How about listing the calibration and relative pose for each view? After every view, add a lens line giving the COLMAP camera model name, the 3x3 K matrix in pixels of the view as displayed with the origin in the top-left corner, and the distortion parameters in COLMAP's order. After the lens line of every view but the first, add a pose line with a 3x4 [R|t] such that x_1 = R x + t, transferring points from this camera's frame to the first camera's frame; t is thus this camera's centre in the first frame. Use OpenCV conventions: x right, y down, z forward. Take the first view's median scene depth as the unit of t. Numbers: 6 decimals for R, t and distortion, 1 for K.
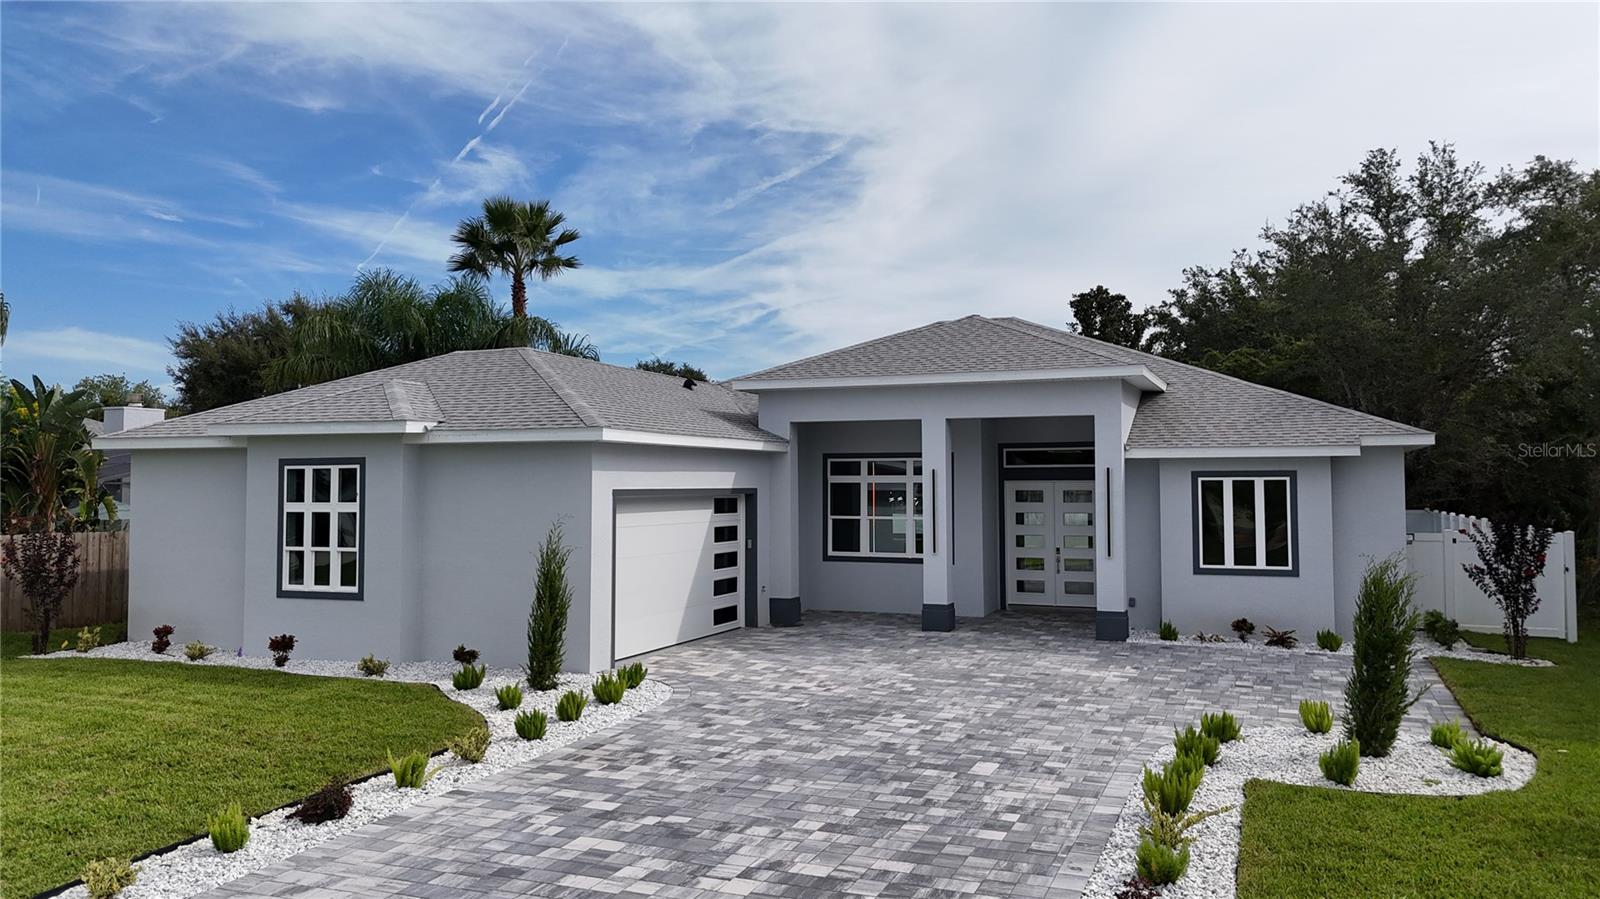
lens RADIAL K [[1181.2, 0, 791.6], [0, 1181.2, 443.8], [0, 0, 1]] dist [0.079419, -0.076385]
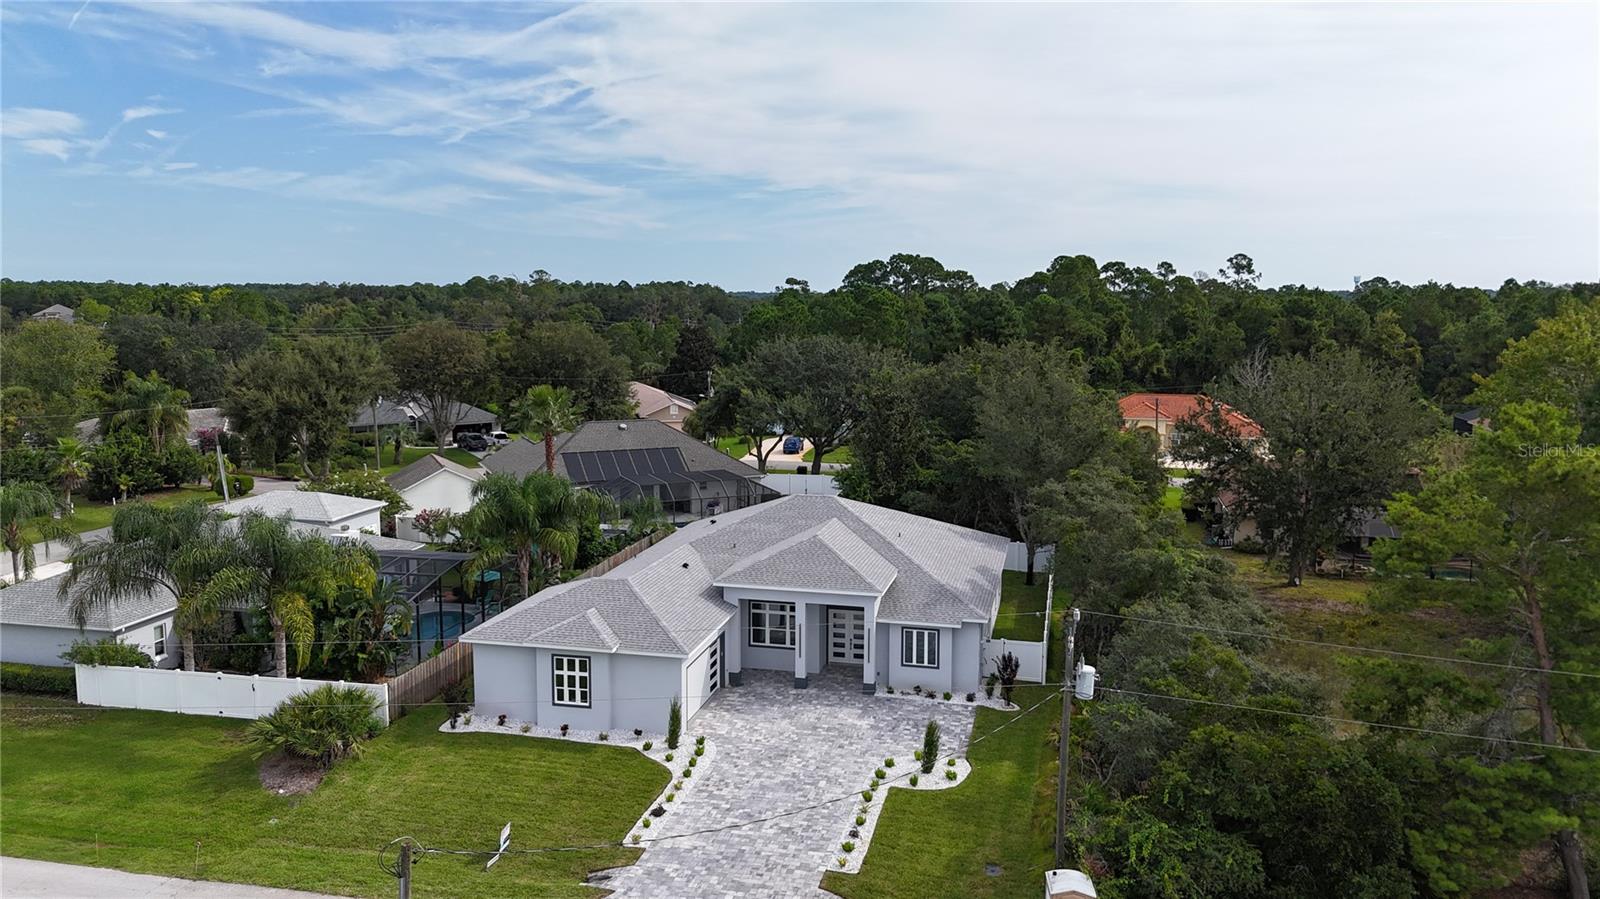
lens RADIAL K [[1181.2, 0, 791.6], [0, 1181.2, 443.8], [0, 0, 1]] dist [0.079419, -0.076385]
pose [[0.989098, -0.015861, 0.146402, -0.248126], [-0.008609, 0.986254, 0.165012, -0.752482], [-0.147006, -0.164474, 0.975365, -1.311572]]
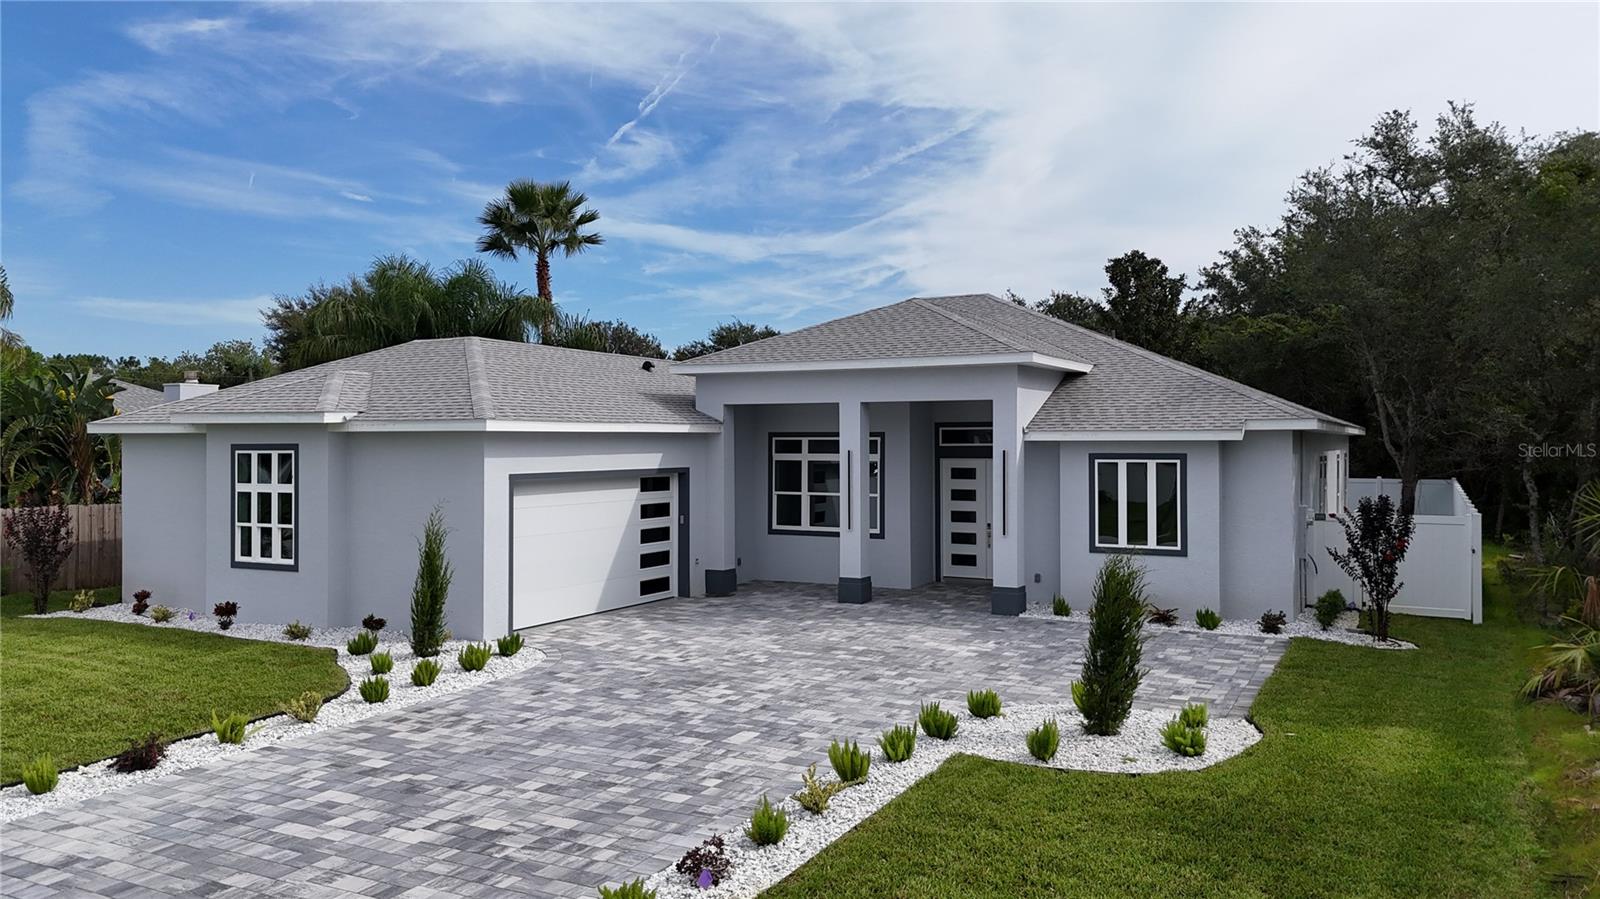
lens RADIAL K [[1181.2, 0, 791.6], [0, 1181.2, 443.8], [0, 0, 1]] dist [0.079419, -0.076385]
pose [[0.994632, 0.000654, -0.103470, 0.181778], [0.003306, 0.999269, 0.038098, -0.025046], [0.103419, -0.038236, 0.993903, -0.050901]]
